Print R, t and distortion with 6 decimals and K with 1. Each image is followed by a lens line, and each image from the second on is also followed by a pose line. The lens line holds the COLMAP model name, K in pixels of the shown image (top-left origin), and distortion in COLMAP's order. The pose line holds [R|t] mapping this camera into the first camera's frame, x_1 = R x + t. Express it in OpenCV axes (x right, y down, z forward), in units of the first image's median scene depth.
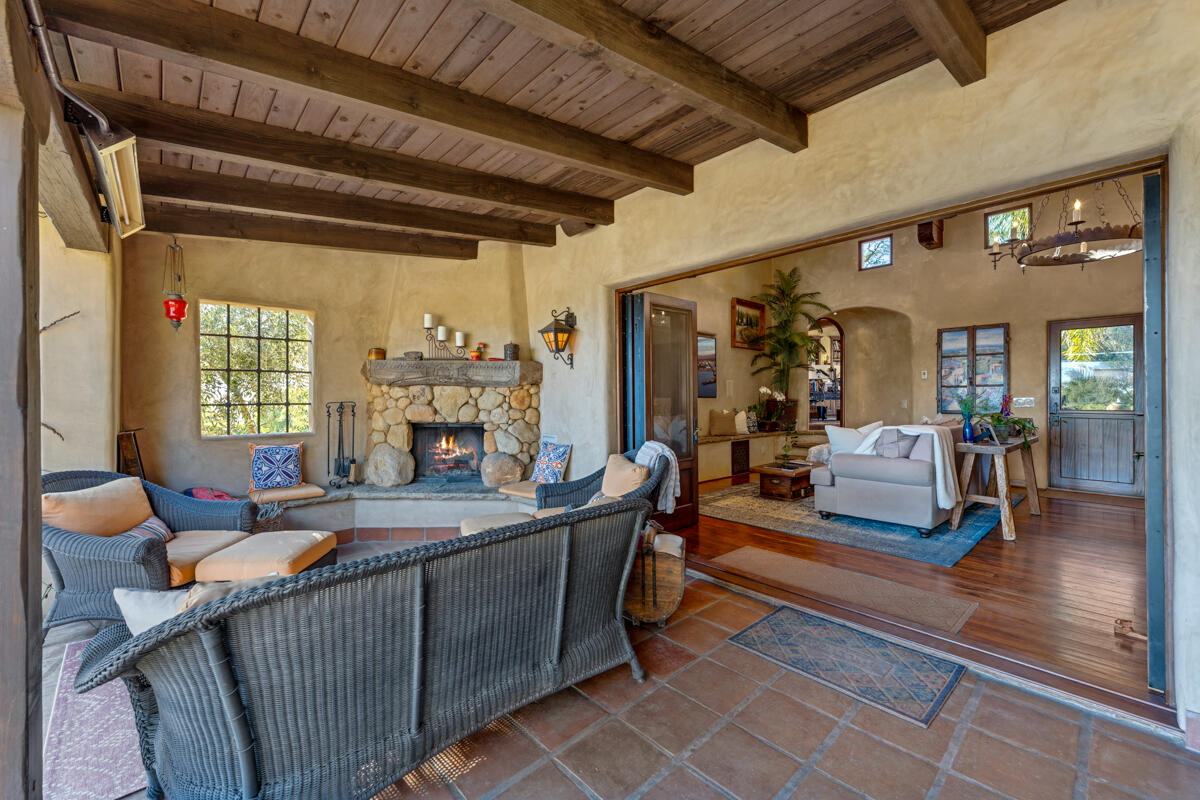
lens RADIAL K [[483.9, 0, 598.7], [0, 483.9, 396.2], [0, 0, 1]] dist [0.000667, 0.000116]
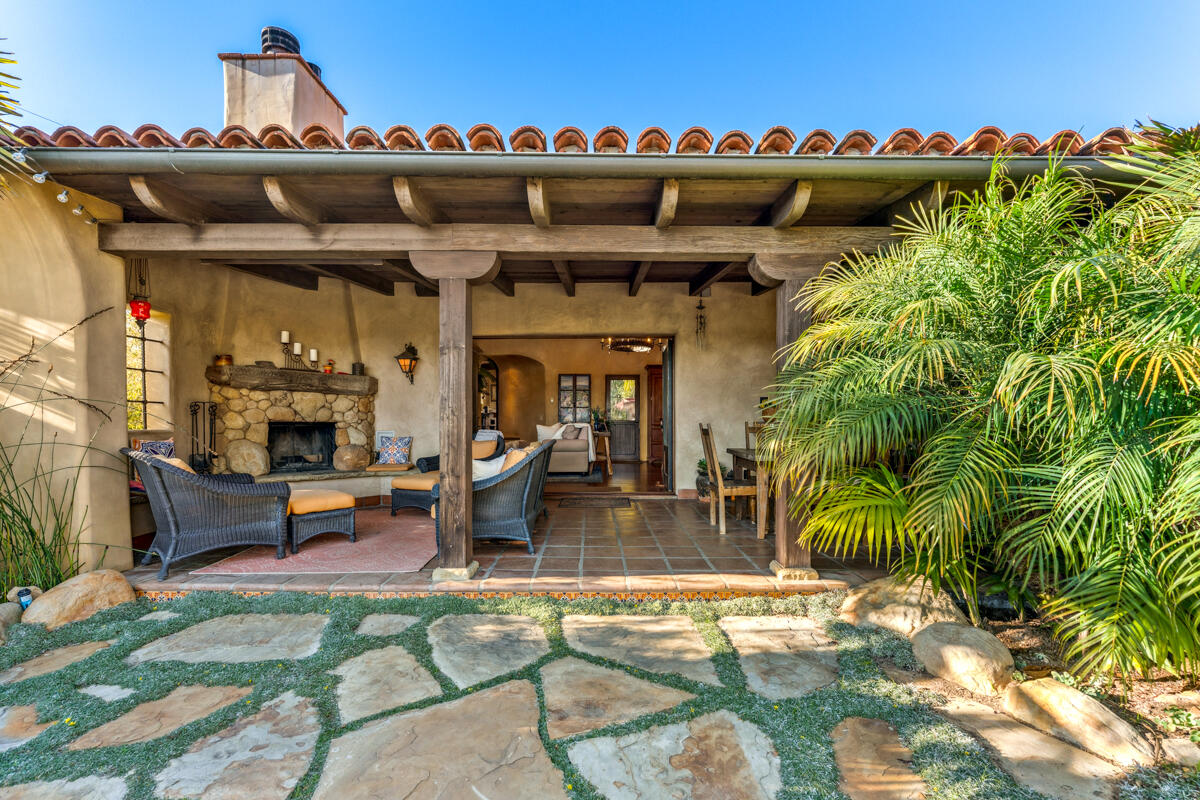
lens RADIAL K [[485.2, 0, 601.5], [0, 485.2, 422.3], [0, 0, 1]] dist [0.000163, 0.000015]
pose [[0.664480, 0.005461, 0.747286, -0.741867], [-0.005712, 0.999981, -0.002229, 0.054817], [-0.747284, -0.002787, 0.664499, -0.393432]]
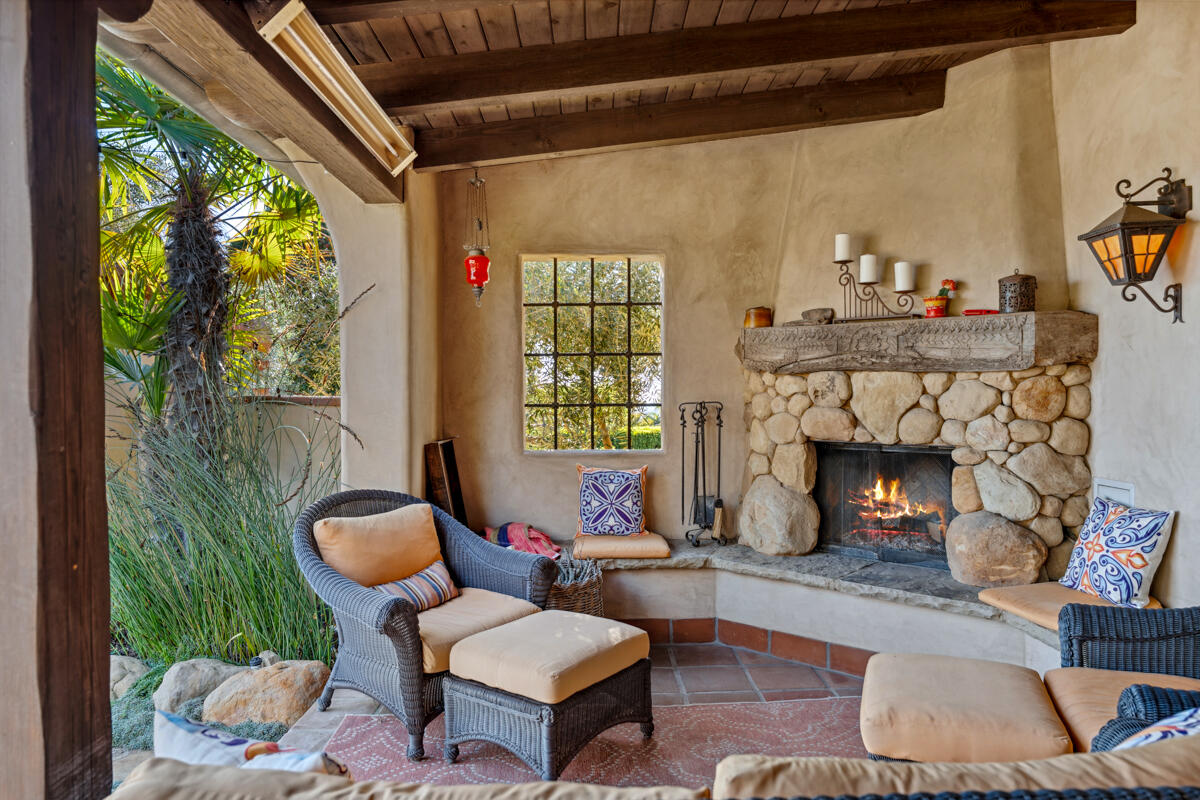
lens RADIAL K [[792.6, 0, 598.9], [0, 792.6, 405.1], [0, 0, 1]] dist [0.001266, 0.001061]
pose [[0.744596, 0.008234, -0.667464, 0.024559], [0.003952, 0.999852, 0.016744, -0.000907], [0.667503, -0.015106, 0.744454, 0.187263]]
